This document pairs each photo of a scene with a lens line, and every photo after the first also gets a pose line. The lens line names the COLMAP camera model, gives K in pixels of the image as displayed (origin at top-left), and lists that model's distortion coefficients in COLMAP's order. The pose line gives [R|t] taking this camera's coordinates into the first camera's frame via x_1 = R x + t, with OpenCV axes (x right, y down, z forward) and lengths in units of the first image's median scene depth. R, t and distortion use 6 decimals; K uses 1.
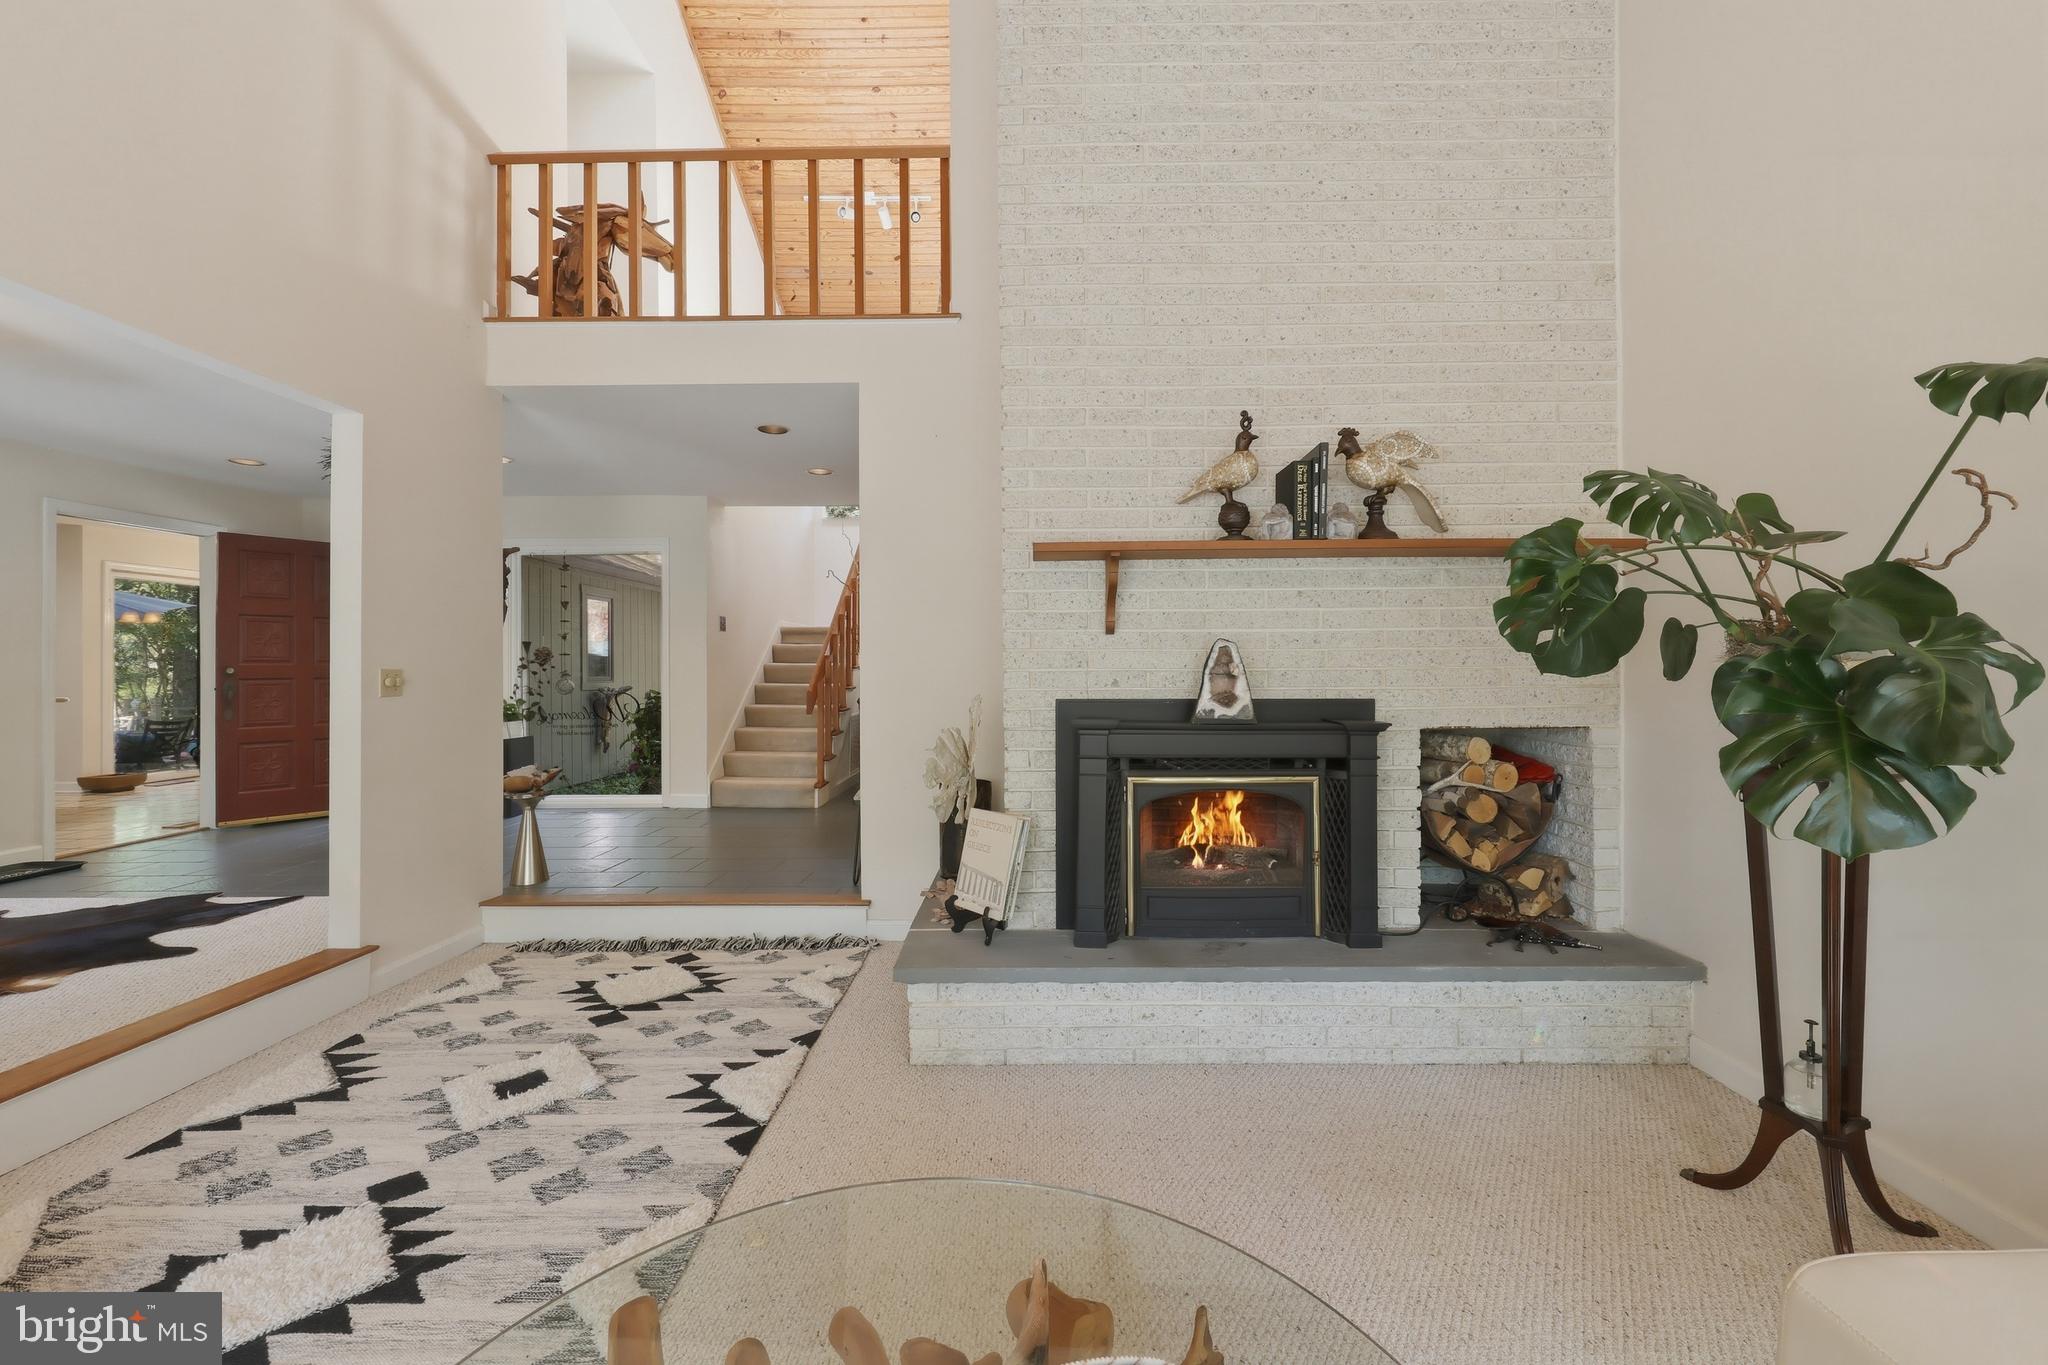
lens RADIAL K [[826.5, 0, 1037.2], [0, 826.5, 659.9], [0, 0, 1]] dist [0.003277, -0.000257]
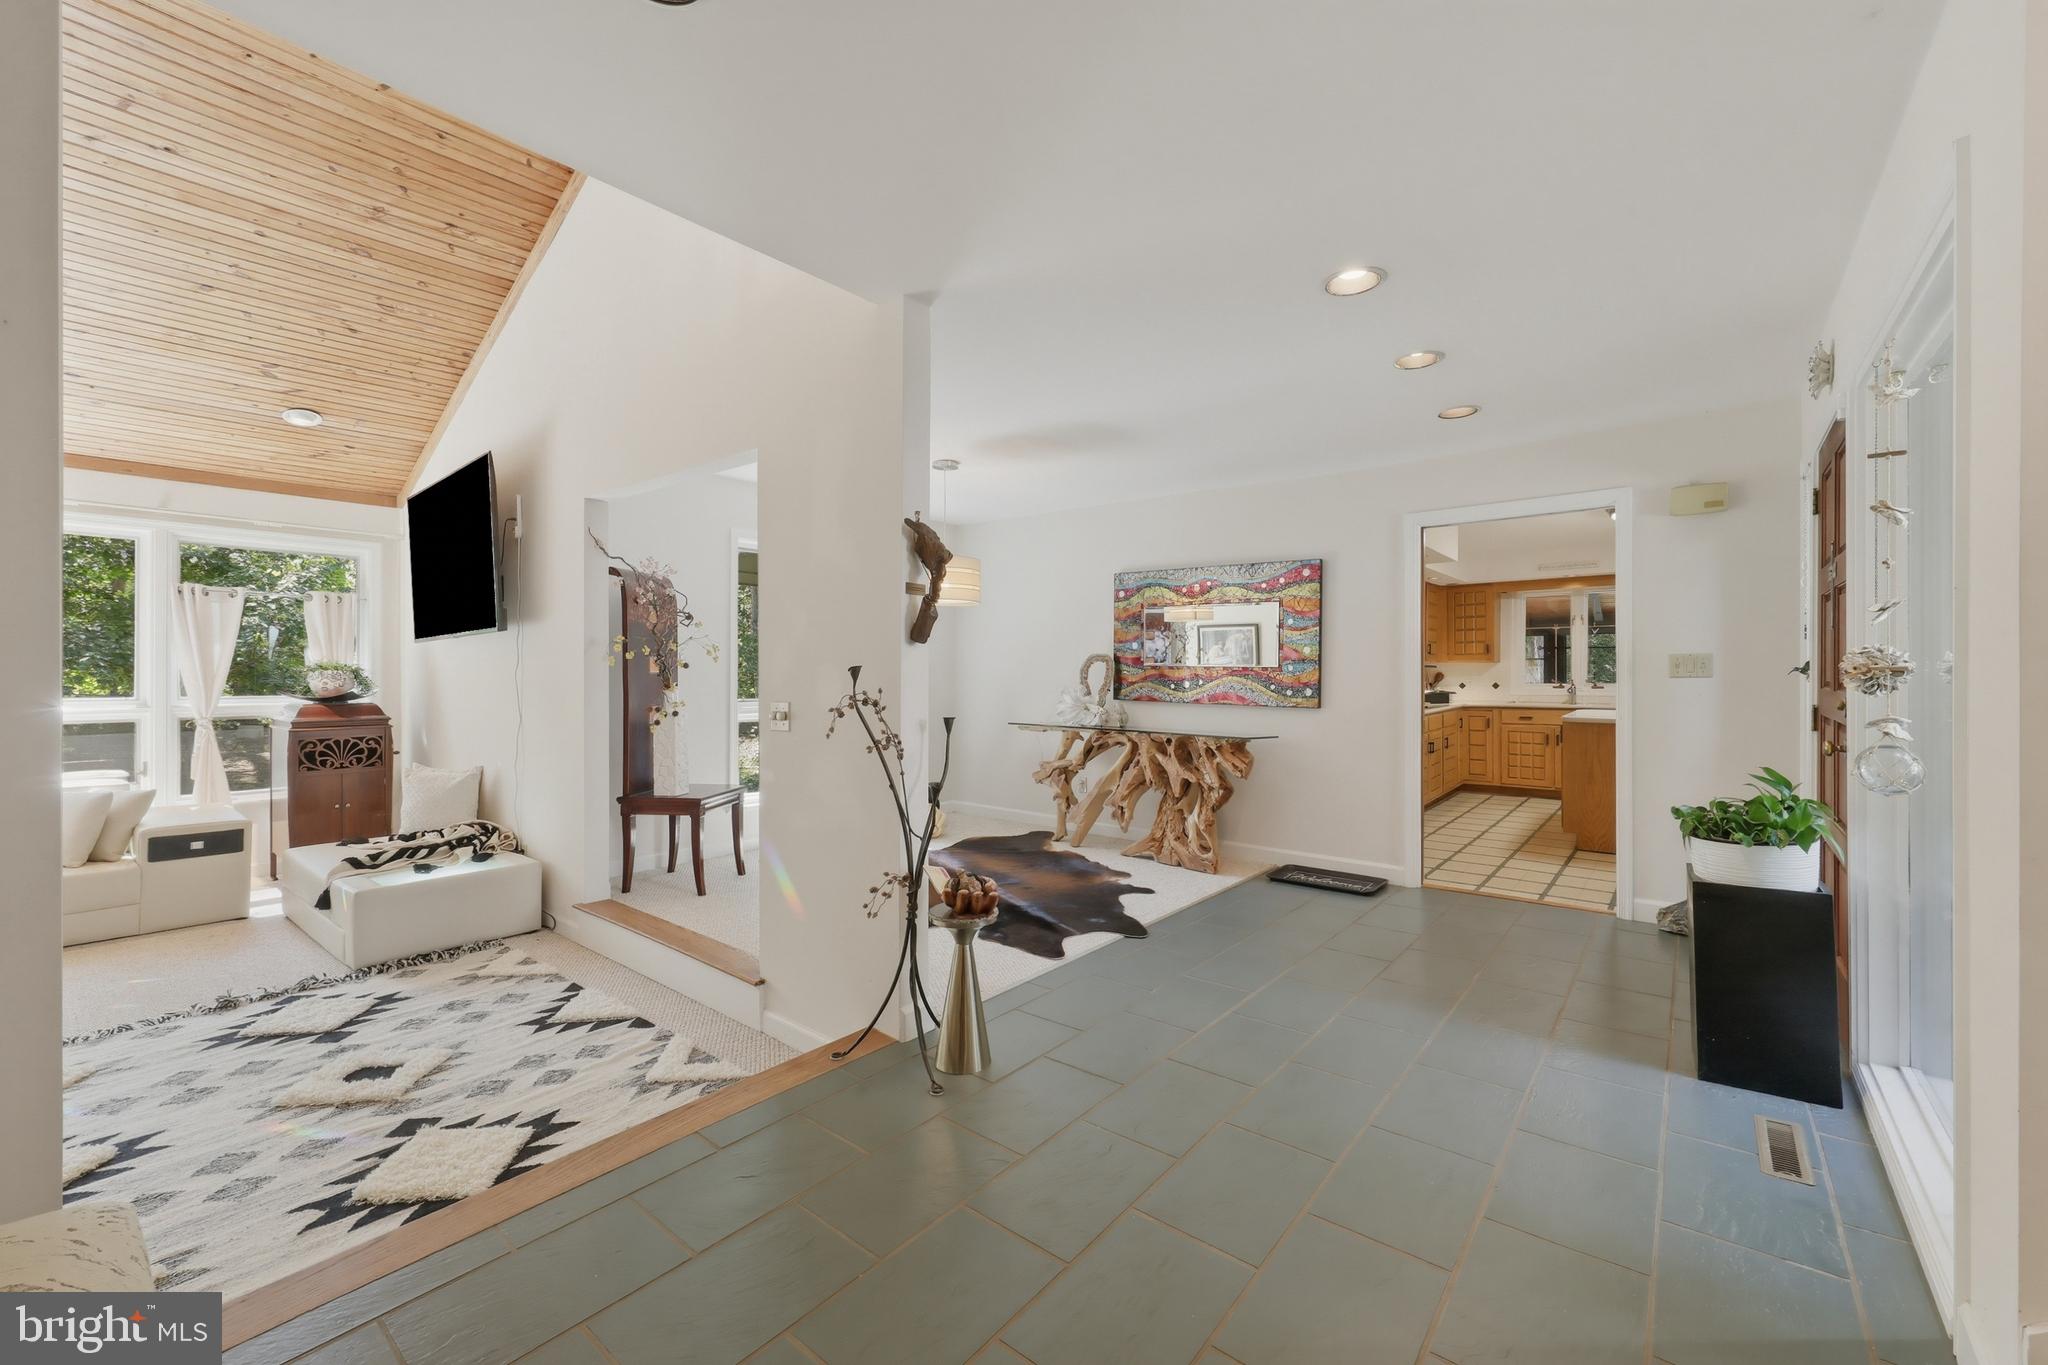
lens RADIAL K [[826.5, 0, 1014.1], [0, 826.5, 669.5], [0, 0, 1]] dist [0.003277, -0.000257]
pose [[-0.621725, 0.012785, -0.783131, -0.343325], [0.005328, 0.999913, 0.012094, -0.059798], [0.783218, 0.003346, -0.621739, 2.834462]]
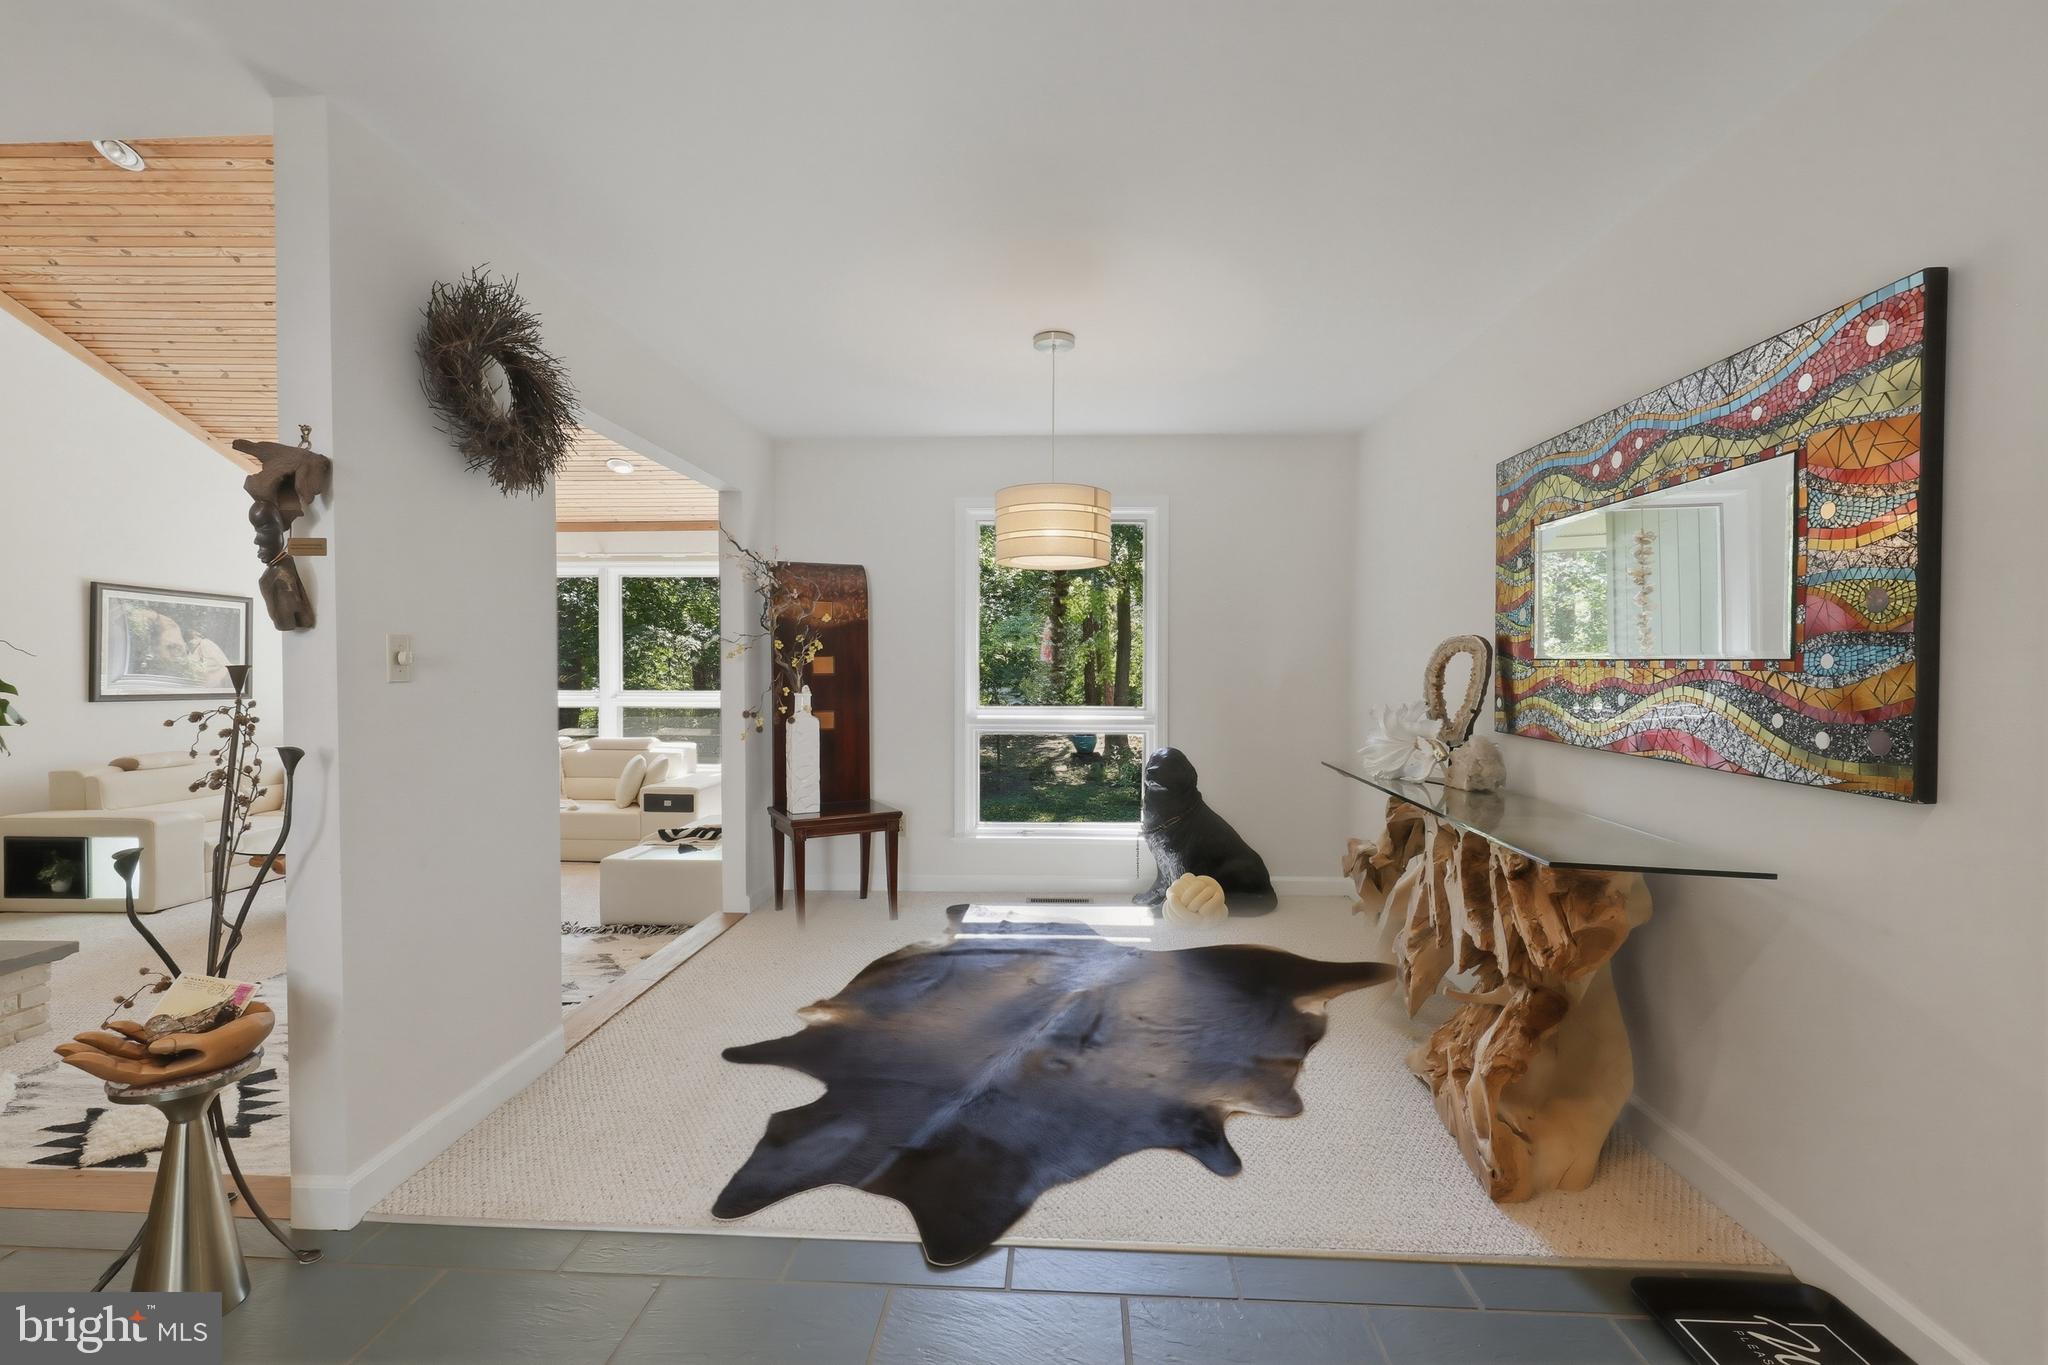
lens RADIAL K [[861.6, 0, 1045.1], [0, 861.6, 690.1], [0, 0, 1]] dist [0.003785, -0.000893]
pose [[-0.999397, 0.015406, 0.031116, -2.080836], [0.016228, 0.999521, 0.026335, -0.036793], [-0.030695, 0.026824, -0.999169, 2.762871]]
